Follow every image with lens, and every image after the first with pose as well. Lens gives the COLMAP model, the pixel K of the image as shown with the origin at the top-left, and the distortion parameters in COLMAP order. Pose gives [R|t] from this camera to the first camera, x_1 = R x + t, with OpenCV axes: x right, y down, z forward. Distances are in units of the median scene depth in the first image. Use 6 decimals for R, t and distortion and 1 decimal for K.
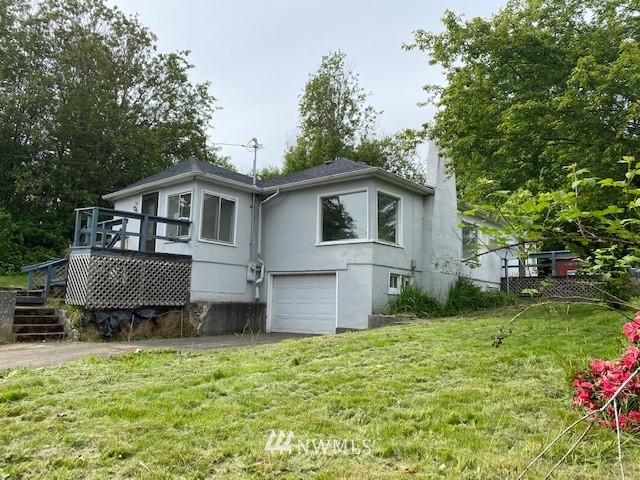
lens RADIAL K [[480.0, 0, 318.9], [0, 480.0, 241.6], [0, 0, 1]] dist [0.004770, -0.019034]
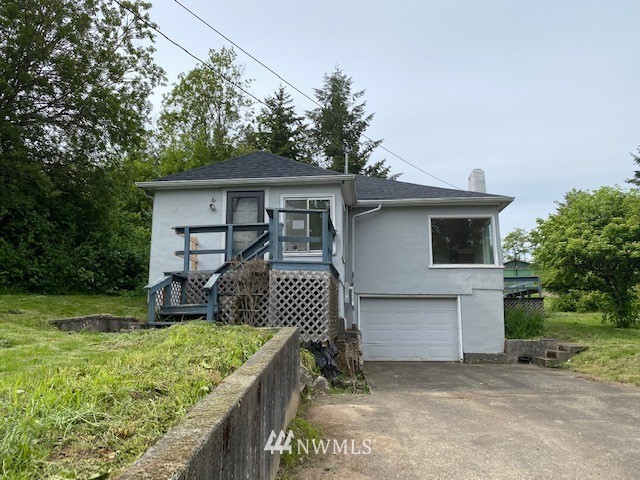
lens RADIAL K [[480.0, 0, 319.8], [0, 480.0, 237.5], [0, 0, 1]] dist [0.004770, -0.019034]
pose [[0.836260, 0.068997, 0.543974, -0.707034], [-0.058055, 0.997617, -0.037286, -0.004490], [-0.545251, -0.000399, 0.838273, 0.312536]]
